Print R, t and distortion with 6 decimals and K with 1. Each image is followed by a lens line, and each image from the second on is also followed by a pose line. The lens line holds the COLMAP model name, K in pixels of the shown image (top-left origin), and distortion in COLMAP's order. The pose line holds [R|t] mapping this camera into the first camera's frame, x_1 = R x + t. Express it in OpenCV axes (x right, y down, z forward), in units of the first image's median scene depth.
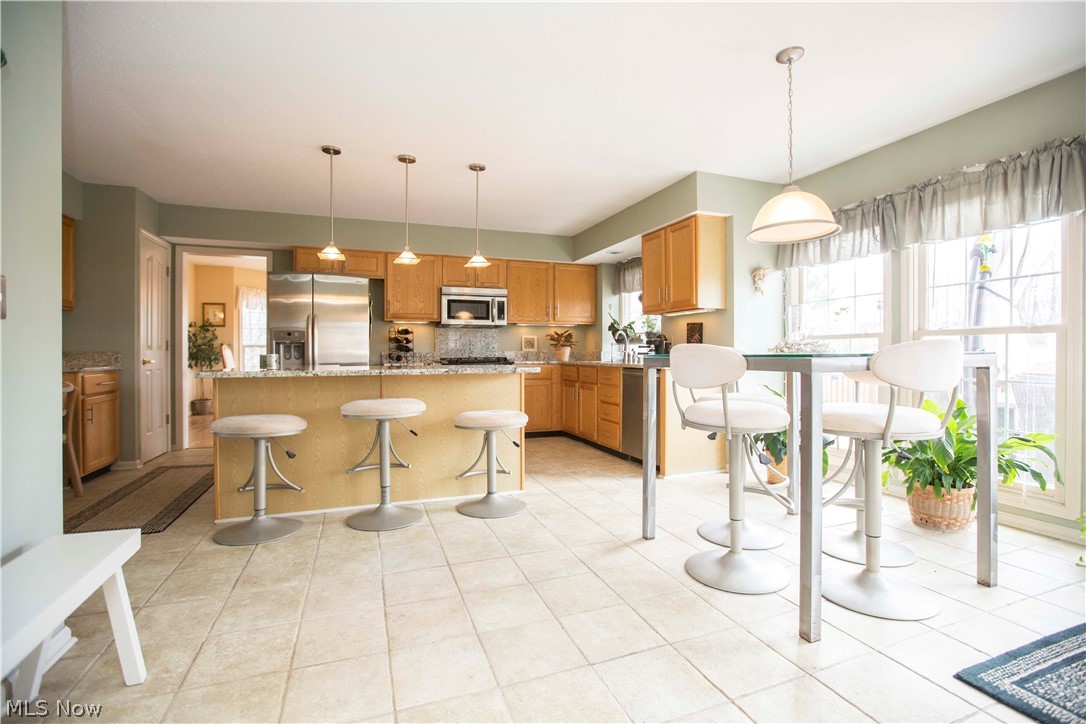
lens RADIAL K [[495.5, 0, 544.6], [0, 495.5, 357.6], [0, 0, 1]] dist [-0.066278, 0.031641]
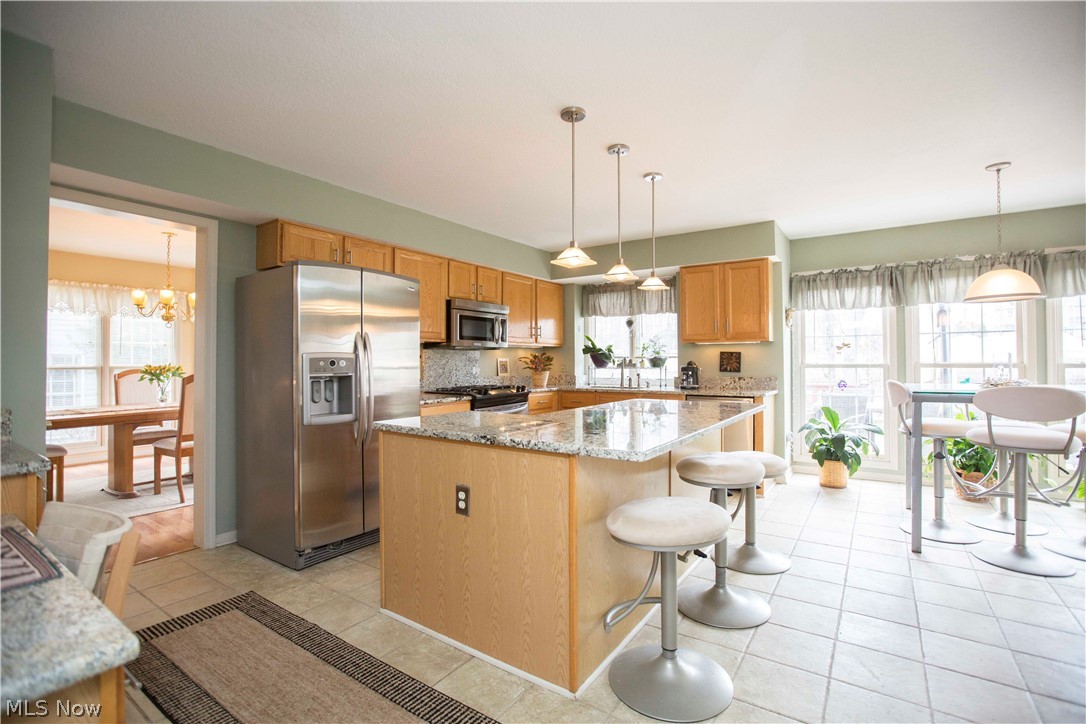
lens RADIAL K [[495.5, 0, 544.6], [0, 495.5, 357.6], [0, 0, 1]] dist [-0.066278, 0.031641]
pose [[0.823642, 0.002736, 0.567103, -0.652966], [0.008253, 0.999825, -0.016811, -0.042102], [-0.567050, 0.018527, 0.823475, 0.322188]]
